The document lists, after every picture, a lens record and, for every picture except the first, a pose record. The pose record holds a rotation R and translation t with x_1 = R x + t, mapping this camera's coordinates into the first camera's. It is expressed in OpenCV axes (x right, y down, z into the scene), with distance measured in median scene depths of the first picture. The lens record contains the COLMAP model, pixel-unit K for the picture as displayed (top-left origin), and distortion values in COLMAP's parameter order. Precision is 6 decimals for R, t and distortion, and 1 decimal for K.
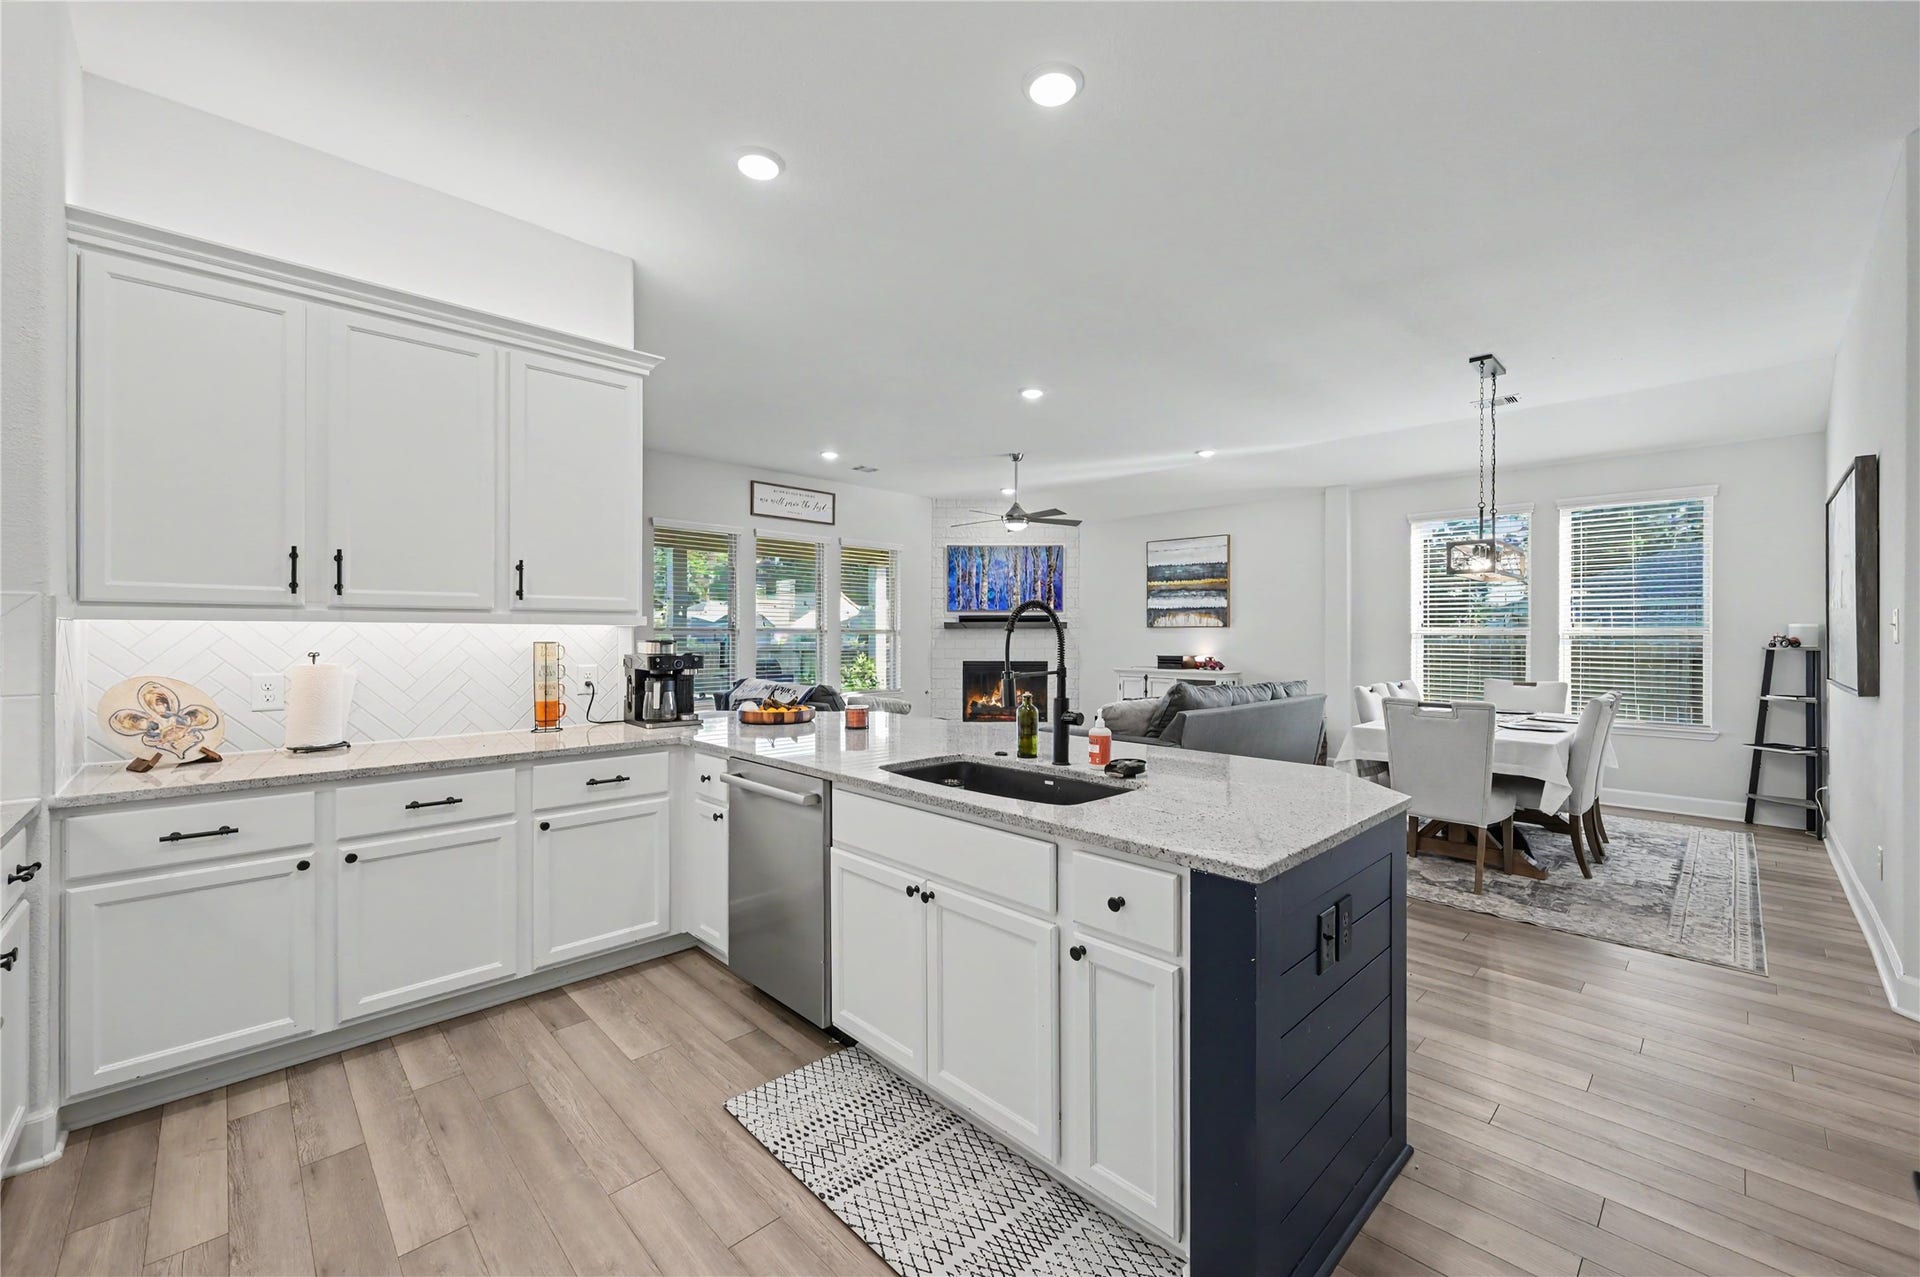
lens RADIAL K [[759.9, 0, 960.0], [0, 759.9, 638.5], [0, 0, 1]] dist [-0.000681, 0.000045]
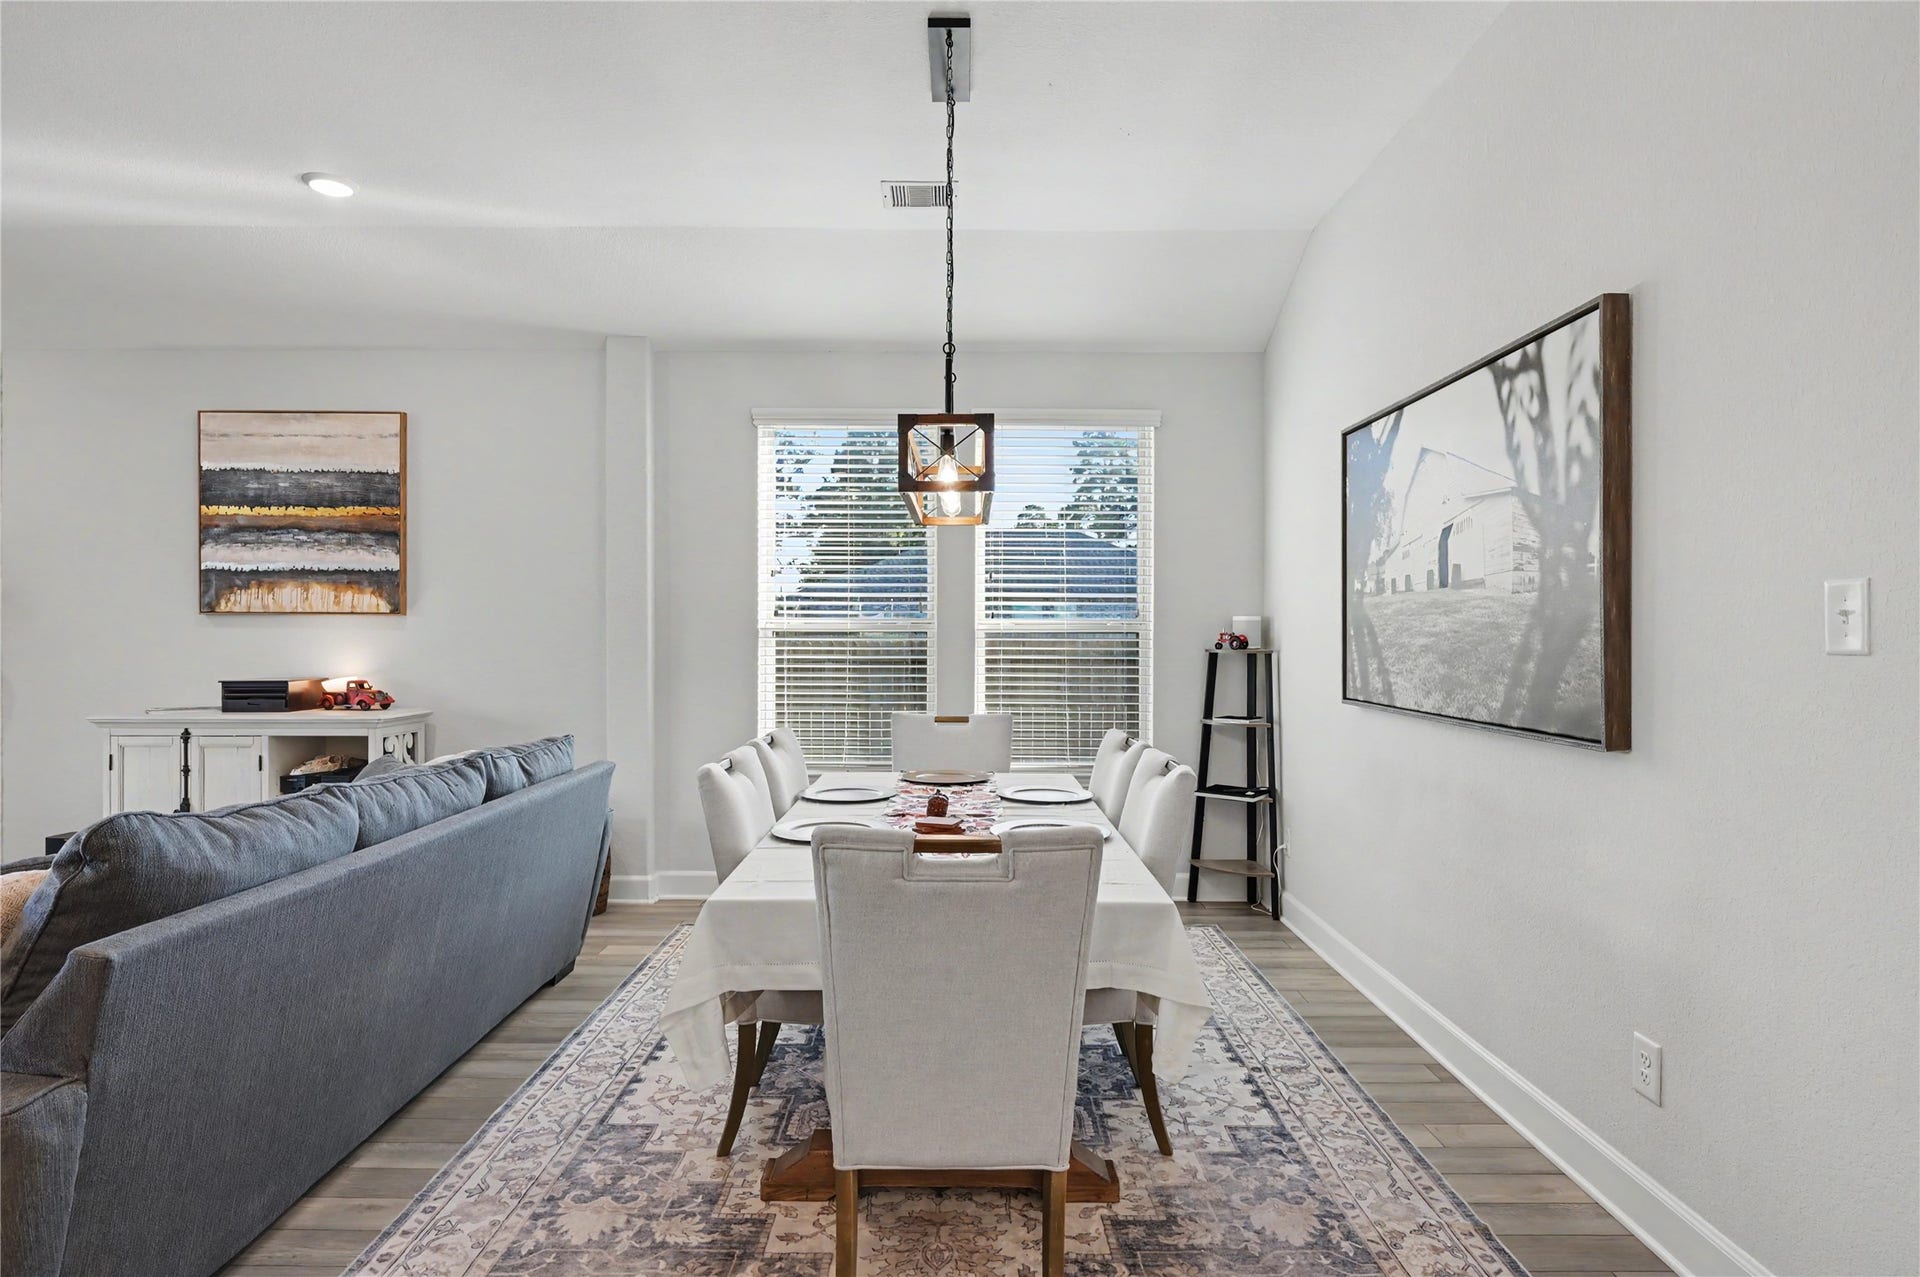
lens RADIAL K [[1015.5, 0, 962.1], [0, 1015.5, 635.1], [0, 0, 1]] dist [-0.001821, 0.000582]
pose [[0.695177, -0.003587, 0.718829, 0.147614], [0.003191, 0.999993, 0.001905, -0.002671], [-0.718831, 0.000970, 0.695184, 0.332027]]
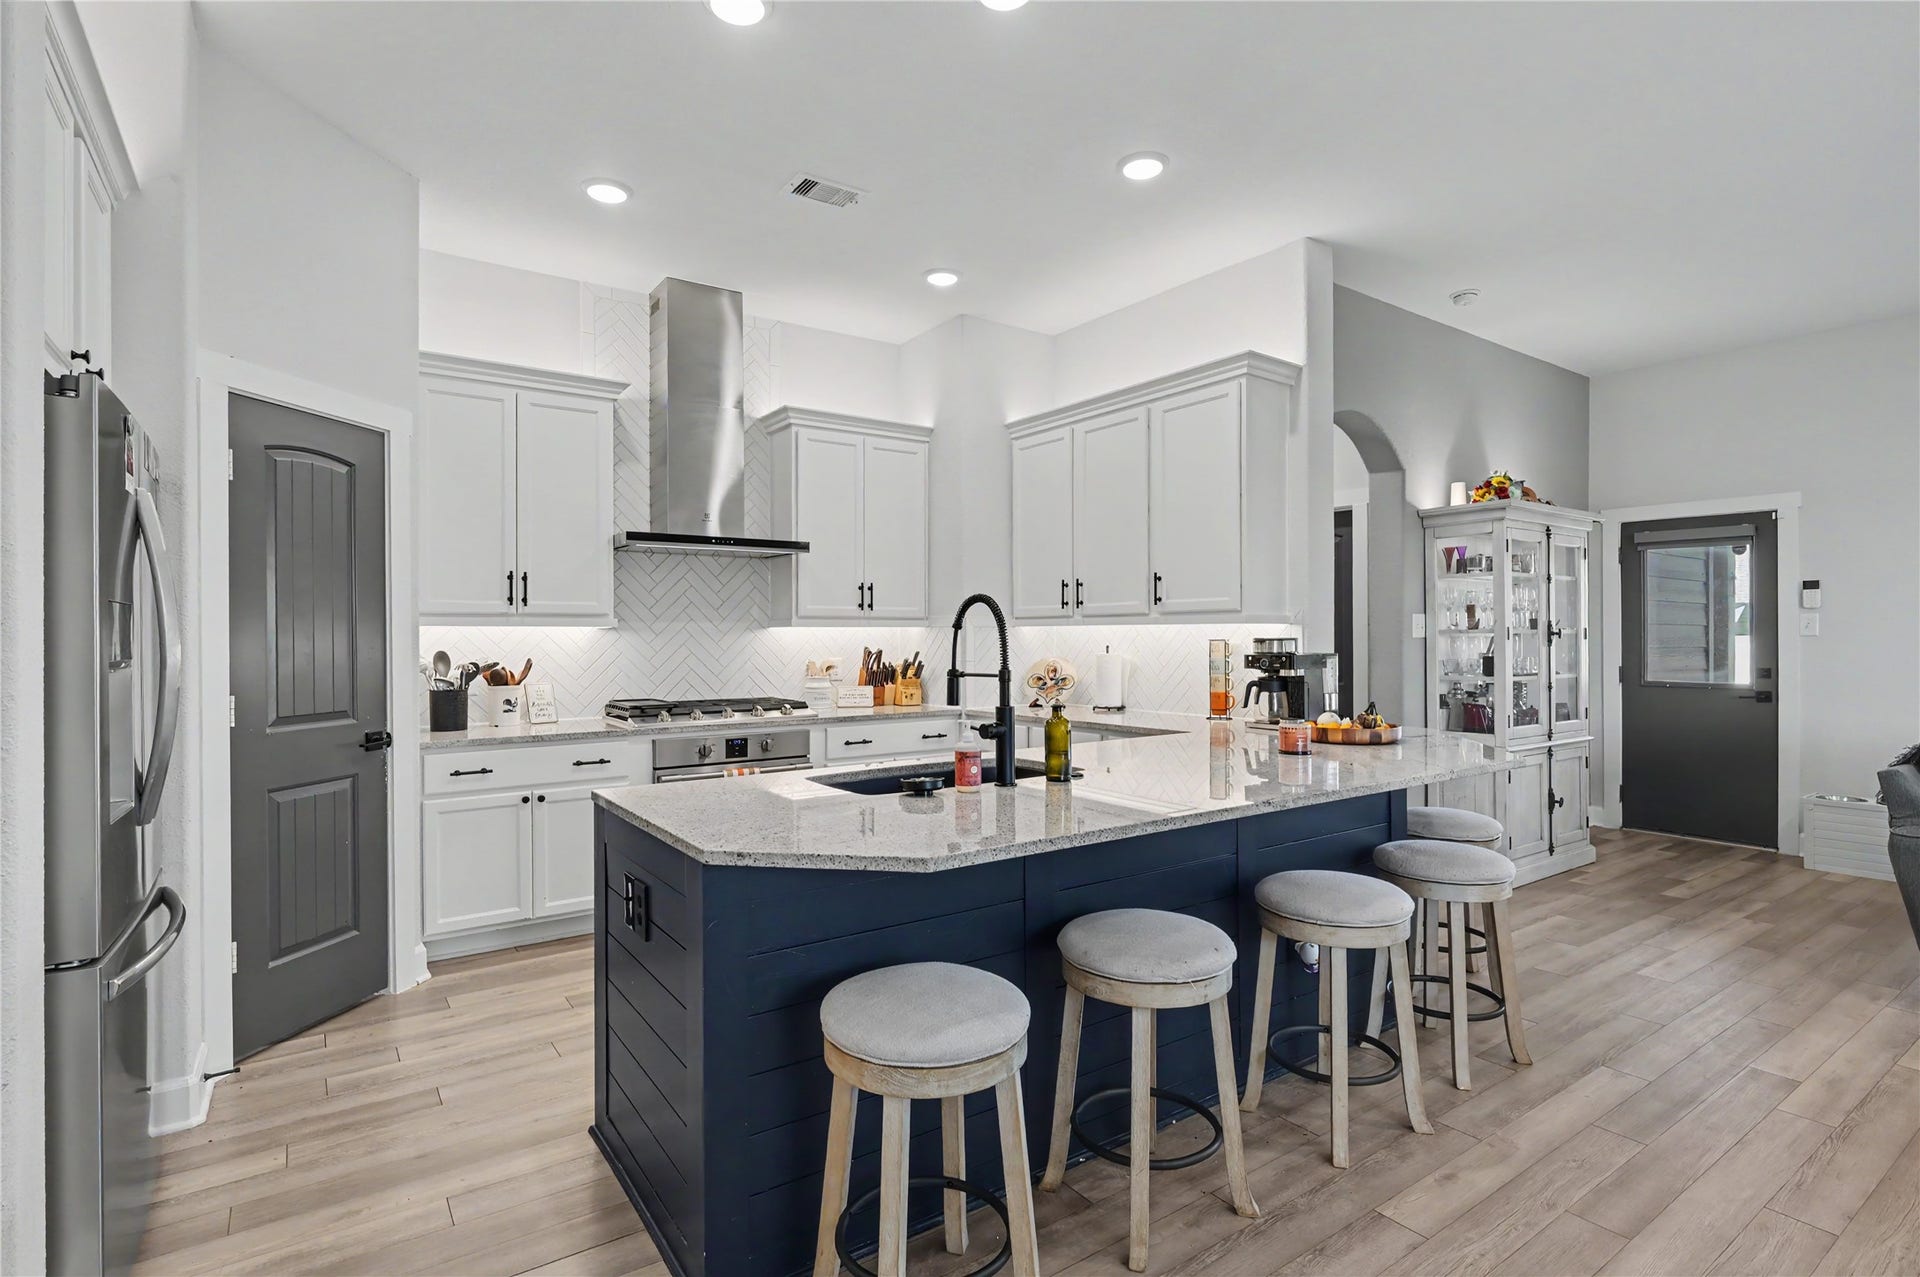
lens RADIAL K [[940.9, 0, 964.8], [0, 940.9, 635.6], [0, 0, 1]] dist [-0.001998, -0.000559]
pose [[-0.152886, -0.000167, -0.988244, 0.345237], [-0.002079, 0.999998, 0.000153, 0.000112], [0.988242, 0.002078, -0.152886, 0.328454]]
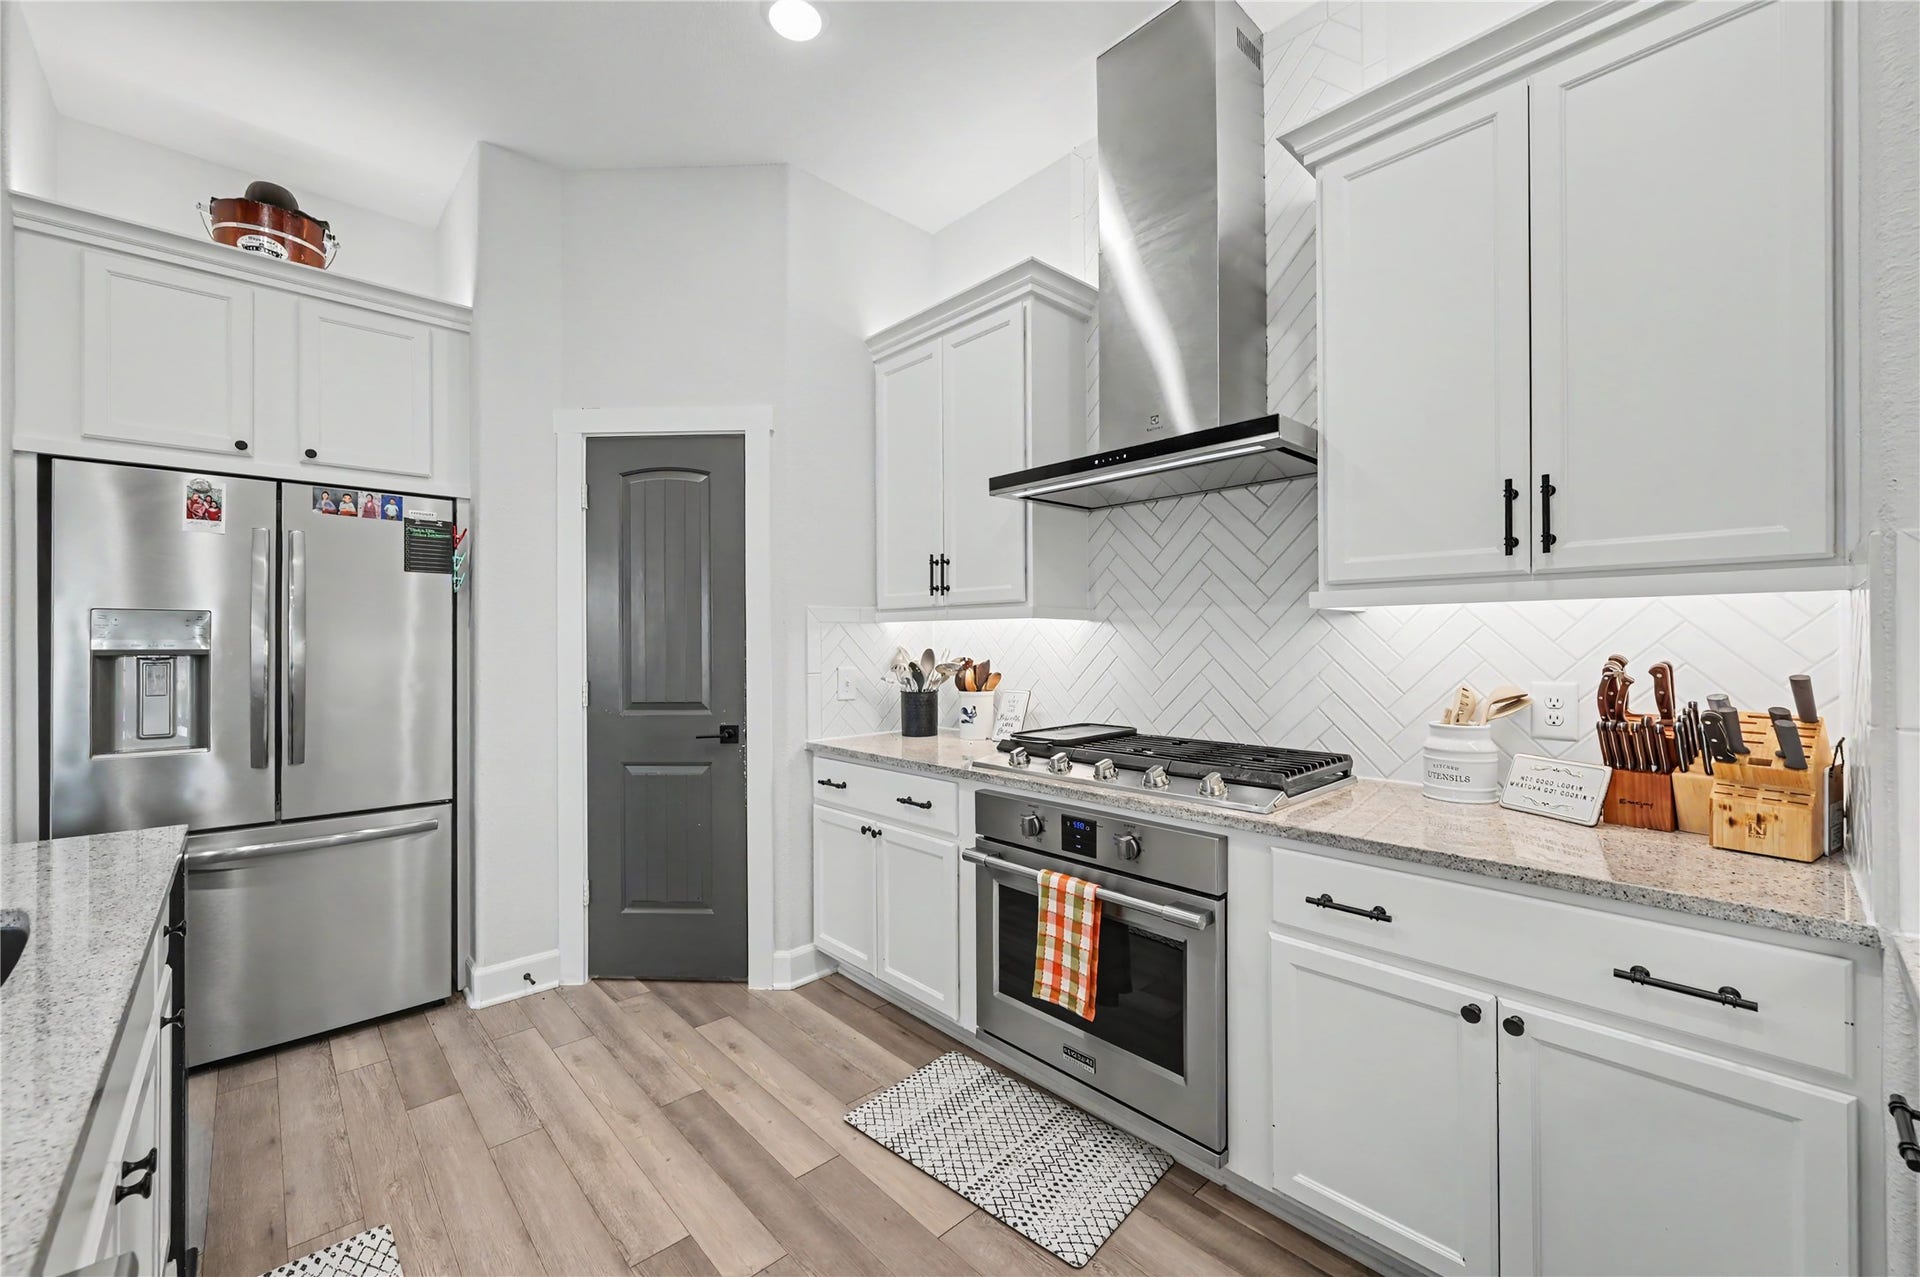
lens RADIAL K [[759.9, 0, 960.0], [0, 759.9, 638.5], [0, 0, 1]] dist [-0.000681, 0.000045]
pose [[-0.999718, 0.003343, 0.023501, -0.137263], [0.003362, 0.999994, 0.000750, 0.003432], [-0.023498, 0.000829, -0.999724, 0.353031]]
